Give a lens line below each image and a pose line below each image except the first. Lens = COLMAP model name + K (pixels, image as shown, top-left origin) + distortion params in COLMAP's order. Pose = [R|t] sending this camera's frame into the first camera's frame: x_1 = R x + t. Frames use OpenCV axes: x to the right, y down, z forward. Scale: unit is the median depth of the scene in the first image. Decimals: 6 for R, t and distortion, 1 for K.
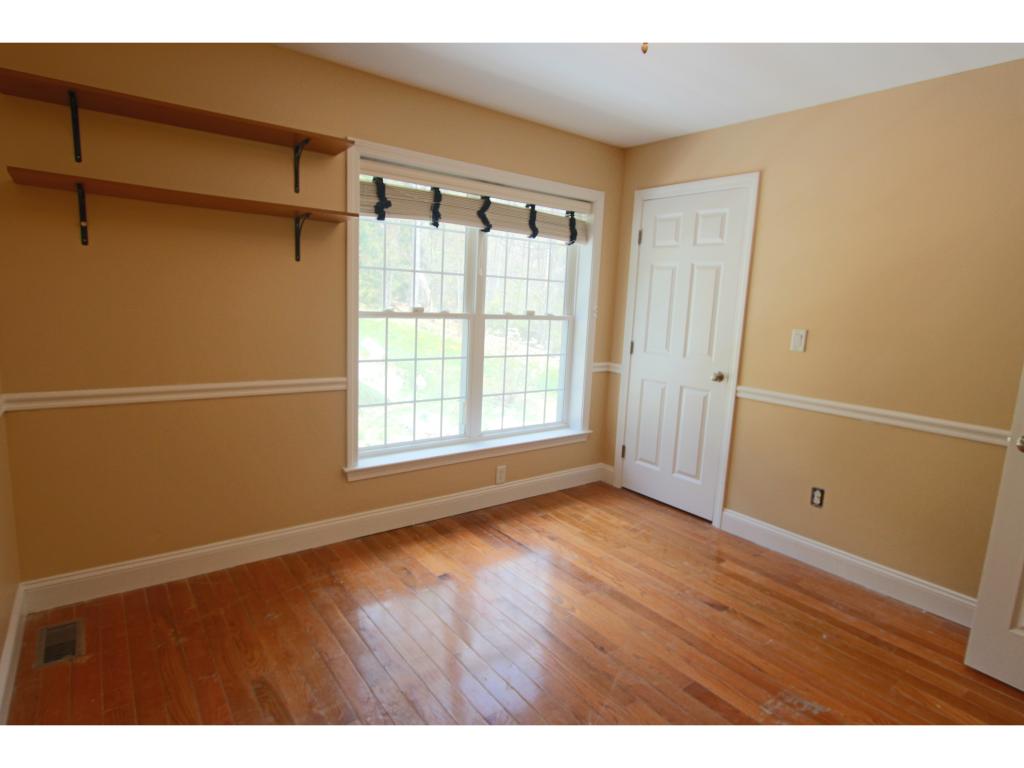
lens RADIAL K [[530.6, 0, 509.9], [0, 530.6, 394.3], [0, 0, 1]] dist [-0.019015, 0.001258]
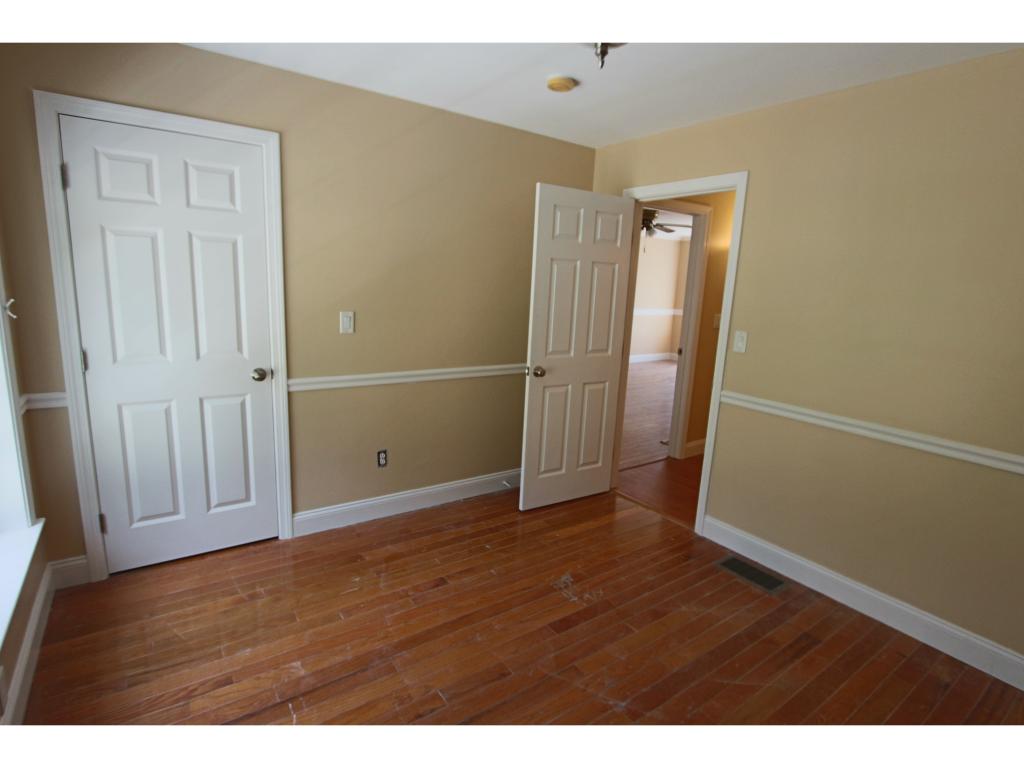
lens RADIAL K [[530.6, 0, 506.4], [0, 530.6, 388.8], [0, 0, 1]] dist [-0.019015, 0.001258]
pose [[0.036381, -0.248742, 0.967886, -0.419259], [0.129979, 0.961478, 0.242210, -0.168927], [-0.990849, 0.116993, 0.067311, 0.579598]]
